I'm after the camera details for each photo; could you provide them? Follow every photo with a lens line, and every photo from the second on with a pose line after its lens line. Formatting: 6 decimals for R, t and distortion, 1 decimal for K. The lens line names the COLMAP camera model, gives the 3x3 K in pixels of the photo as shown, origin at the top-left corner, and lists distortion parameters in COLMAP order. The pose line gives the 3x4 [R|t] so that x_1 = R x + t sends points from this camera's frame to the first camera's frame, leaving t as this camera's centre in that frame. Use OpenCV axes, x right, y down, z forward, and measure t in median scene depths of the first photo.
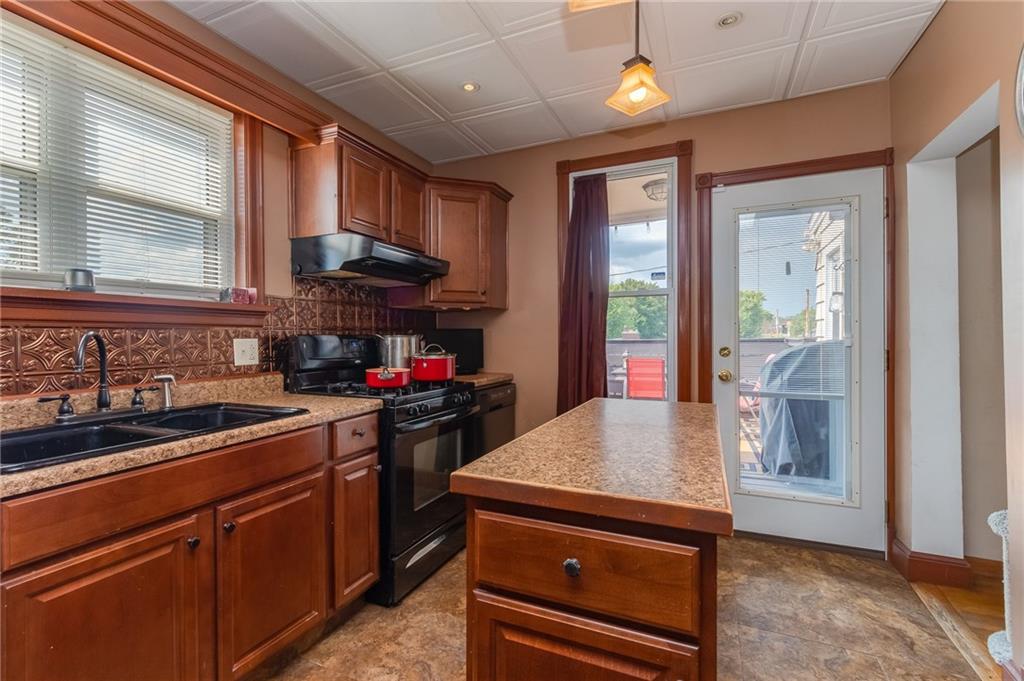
lens RADIAL K [[463.2, 0, 504.2], [0, 463.2, 337.7], [0, 0, 1]] dist [0.002348, 0.000143]
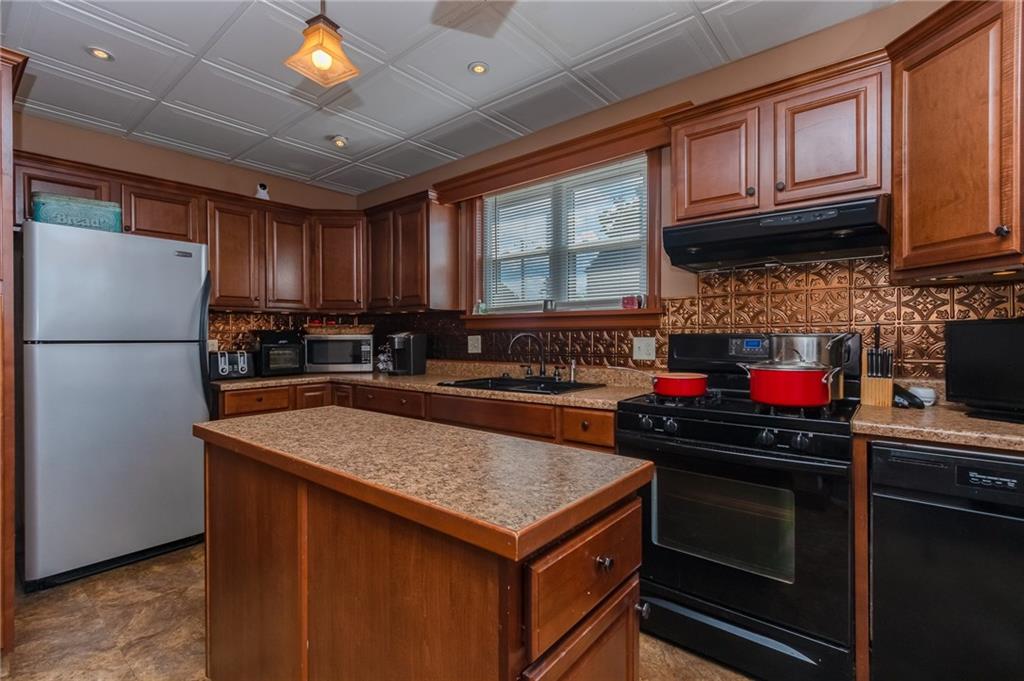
lens RADIAL K [[463.2, 0, 504.2], [0, 463.2, 337.7], [0, 0, 1]] dist [0.002348, 0.000143]
pose [[-0.278634, 0.008129, -0.960363, 0.910714], [0.003434, 0.999966, 0.007468, -0.010435], [0.960391, -0.001217, -0.278652, 1.298862]]
